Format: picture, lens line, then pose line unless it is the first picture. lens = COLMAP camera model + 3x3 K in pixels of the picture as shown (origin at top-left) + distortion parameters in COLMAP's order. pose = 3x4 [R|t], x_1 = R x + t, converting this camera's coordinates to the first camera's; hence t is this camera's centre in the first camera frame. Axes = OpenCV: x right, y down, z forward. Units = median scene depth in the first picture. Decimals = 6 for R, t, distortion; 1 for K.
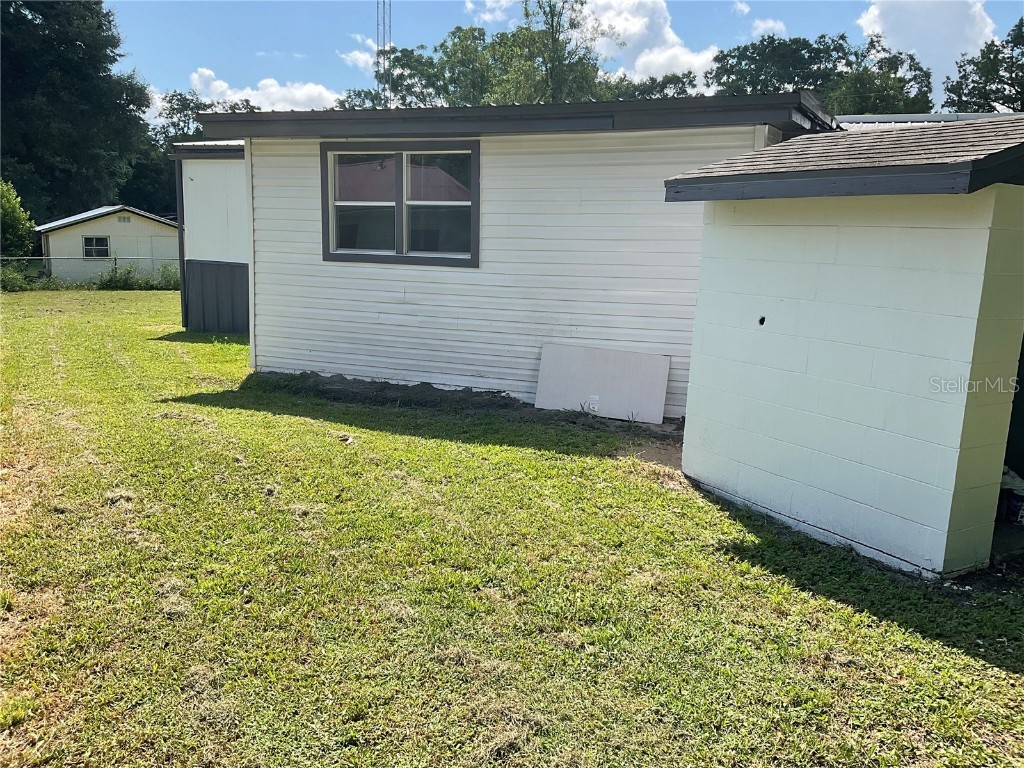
lens RADIAL K [[849.9, 0, 512.9], [0, 849.9, 384.7], [0, 0, 1]] dist [0.055400, -0.113075]
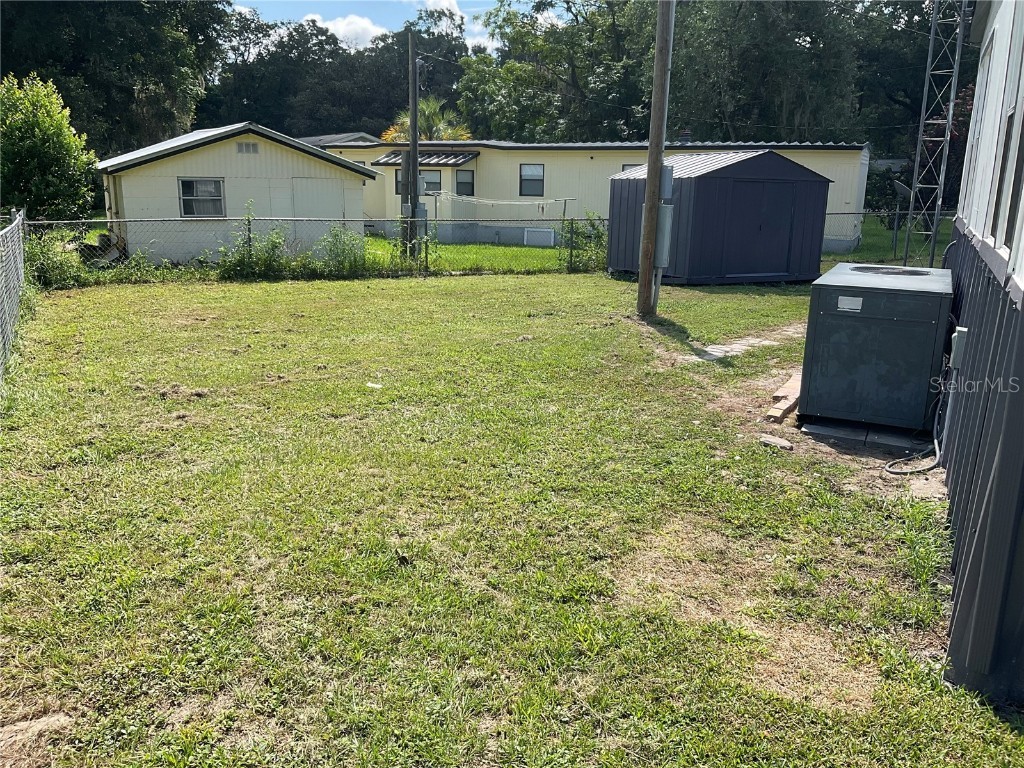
lens RADIAL K [[849.9, 0, 508.0], [0, 849.9, 386.9], [0, 0, 1]] dist [0.055400, -0.113075]
pose [[0.998670, 0.007351, -0.051031, -0.250643], [-0.003776, 0.997554, 0.069795, -0.074508], [0.051419, -0.069510, 0.996255, 0.428486]]
